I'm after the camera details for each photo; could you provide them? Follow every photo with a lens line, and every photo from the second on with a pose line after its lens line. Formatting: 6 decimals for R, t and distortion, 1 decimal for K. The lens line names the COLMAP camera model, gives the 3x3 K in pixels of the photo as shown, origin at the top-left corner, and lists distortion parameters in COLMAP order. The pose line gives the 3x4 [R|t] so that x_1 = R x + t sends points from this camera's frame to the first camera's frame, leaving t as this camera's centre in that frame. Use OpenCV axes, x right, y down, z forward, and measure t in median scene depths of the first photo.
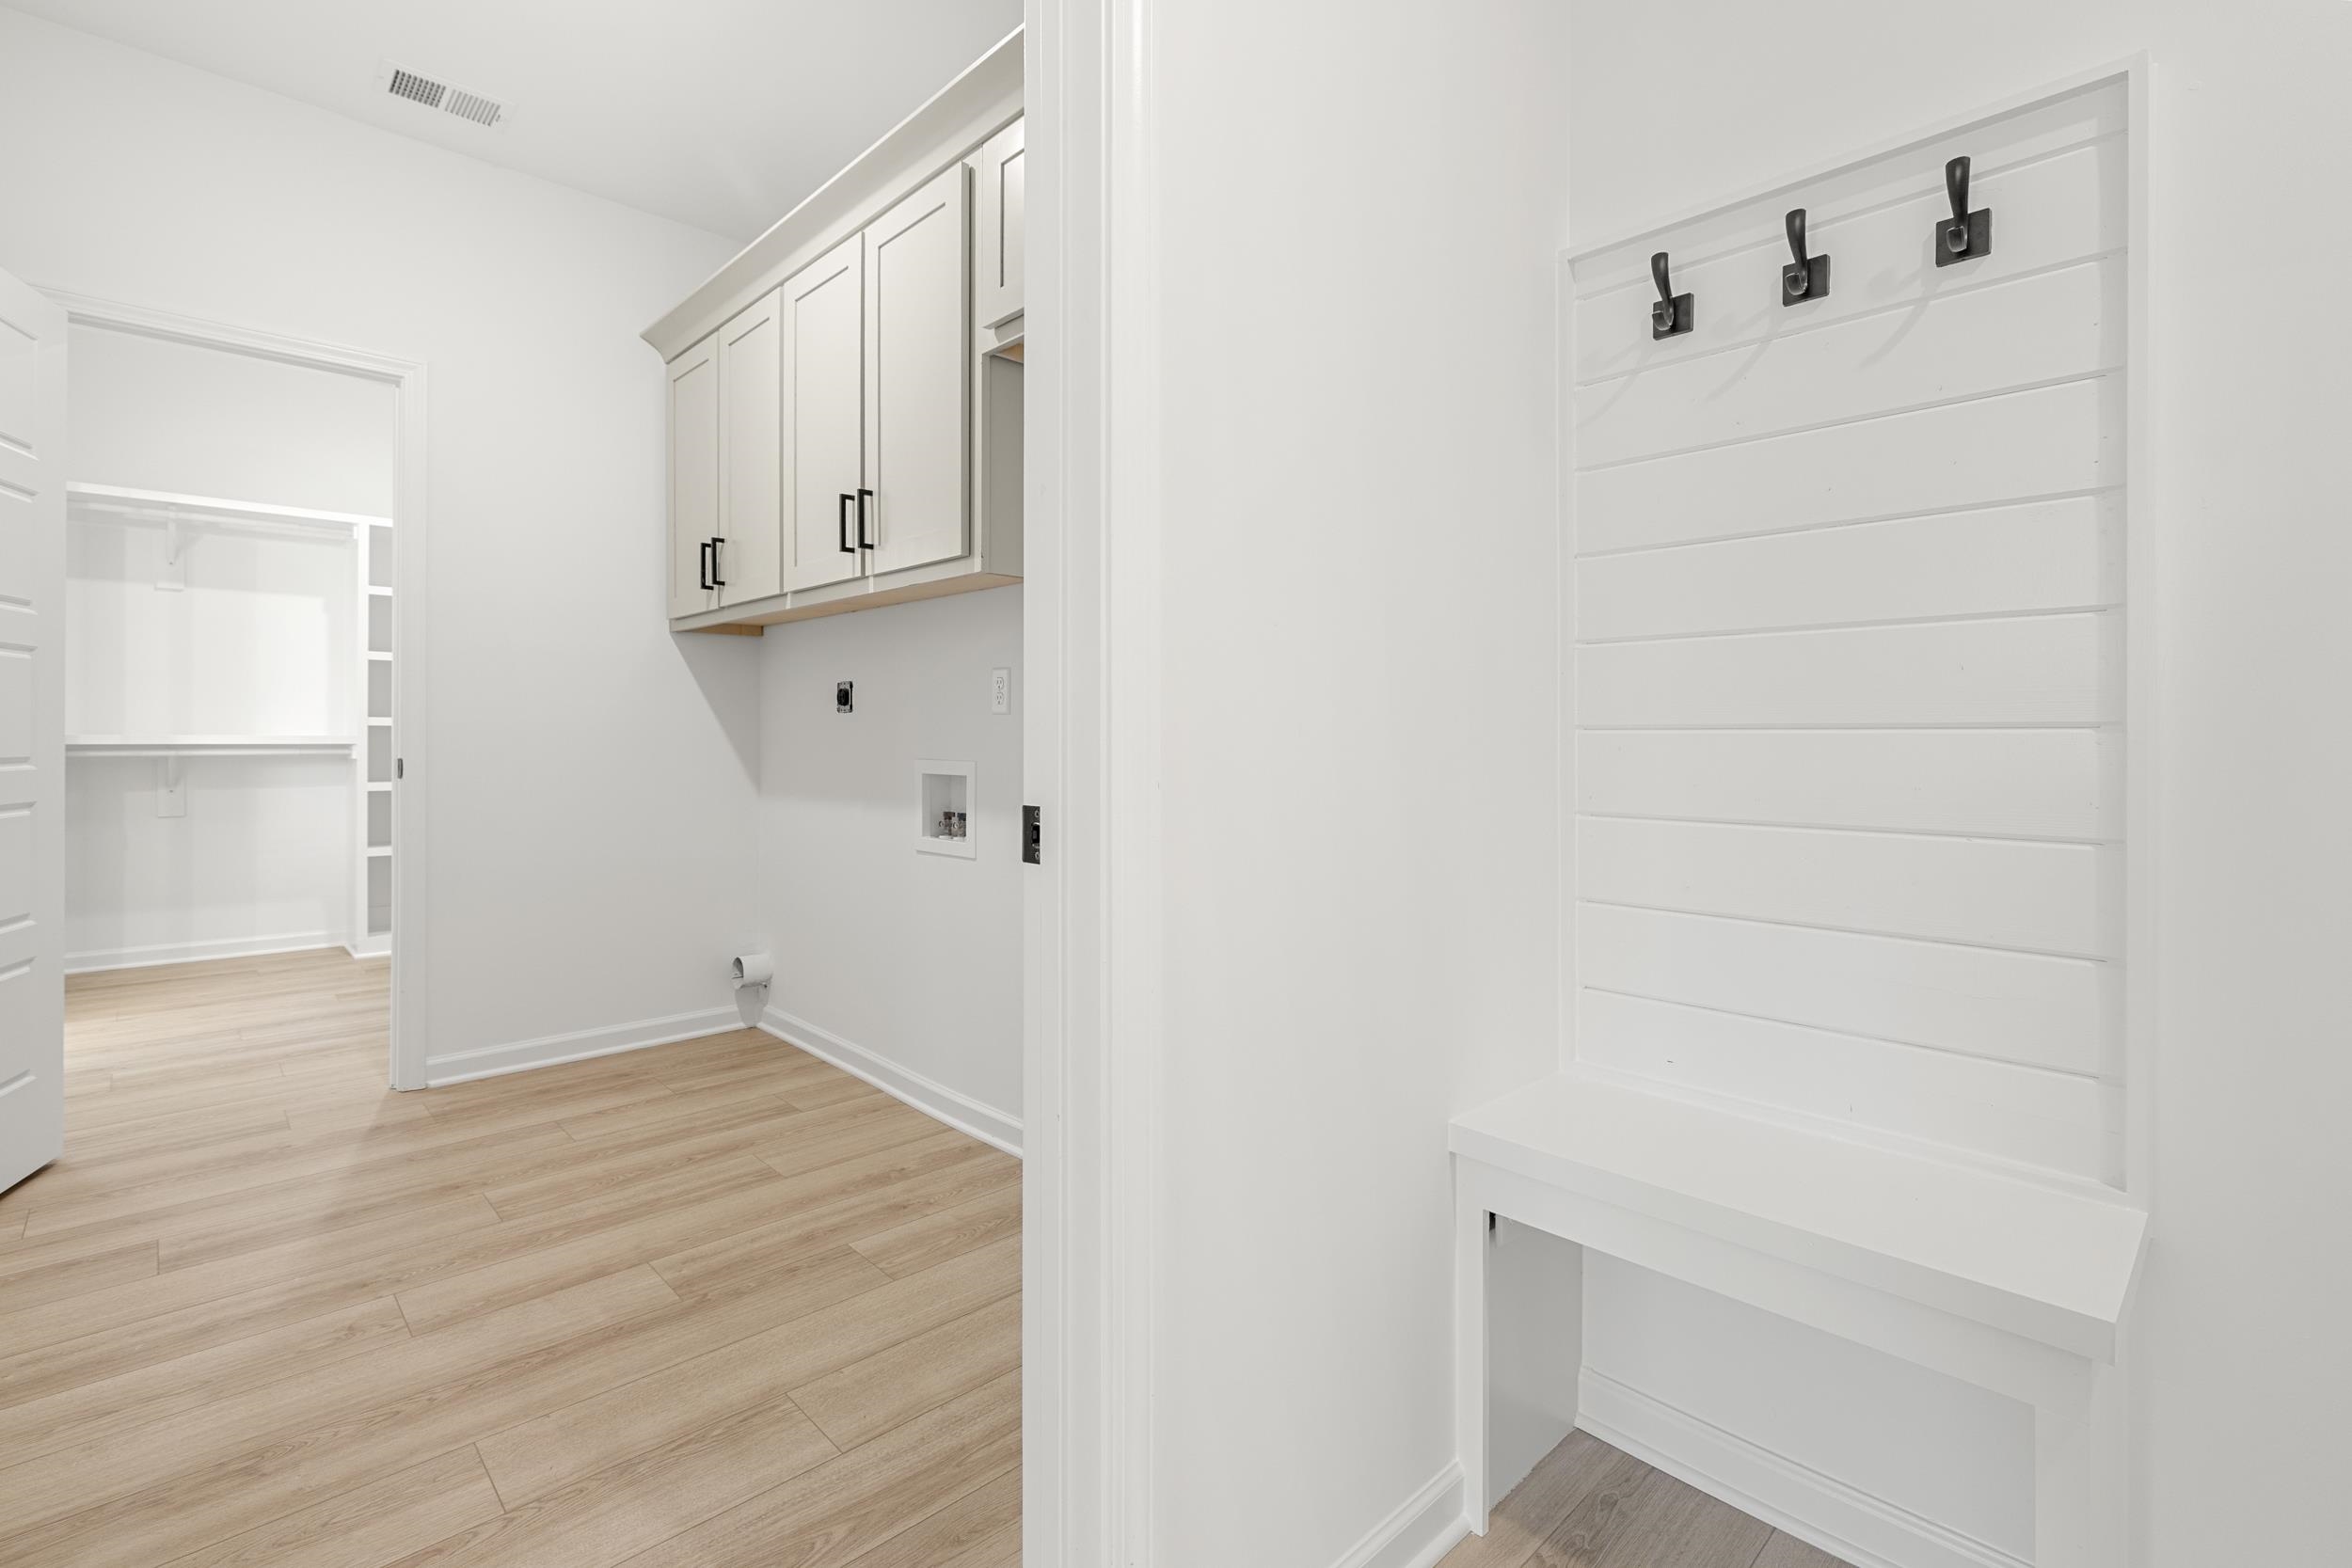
lens RADIAL K [[1053.5, 0, 1172.2], [0, 1053.5, 736.5], [0, 0, 1]] dist [0.001067, -0.000225]
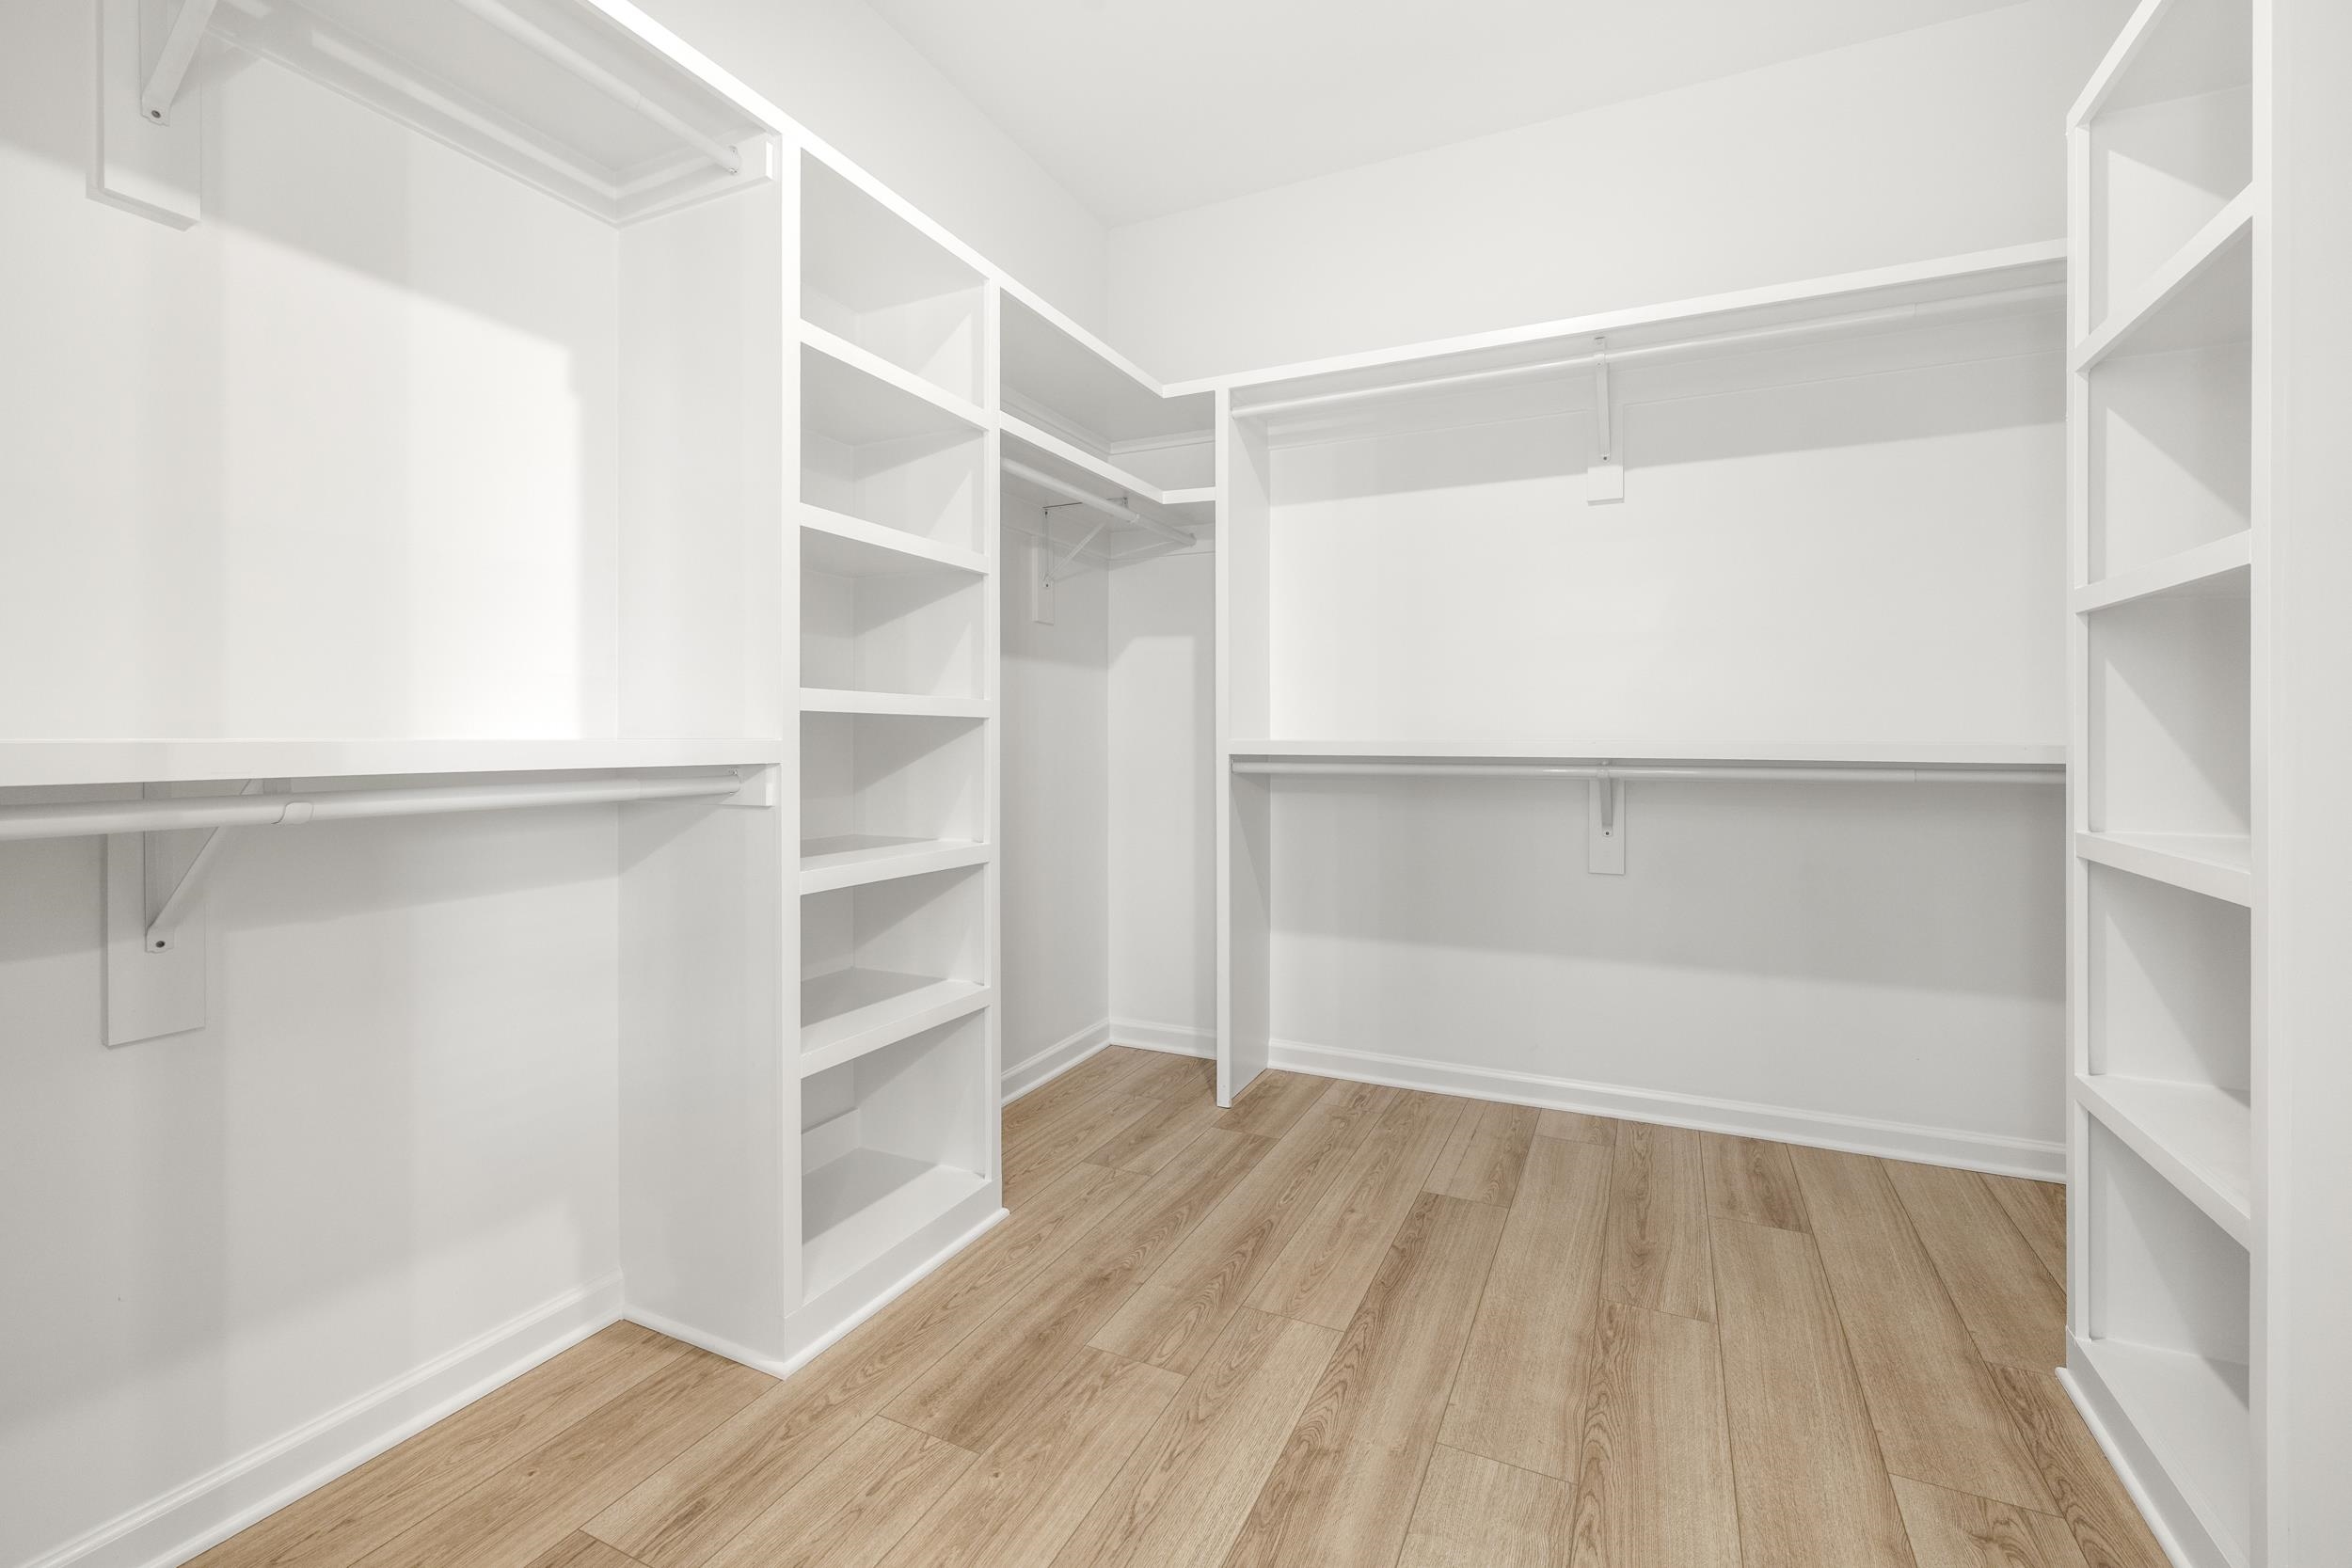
lens RADIAL K [[1018.9, 0, 1184.6], [0, 1018.9, 739.5], [0, 0, 1]] dist [-0.001772, 0.000463]
pose [[0.936991, -0.002367, 0.349346, -1.284335], [0.000560, 0.999986, 0.005275, -0.005298], [-0.349354, -0.004747, 0.936979, 1.068617]]
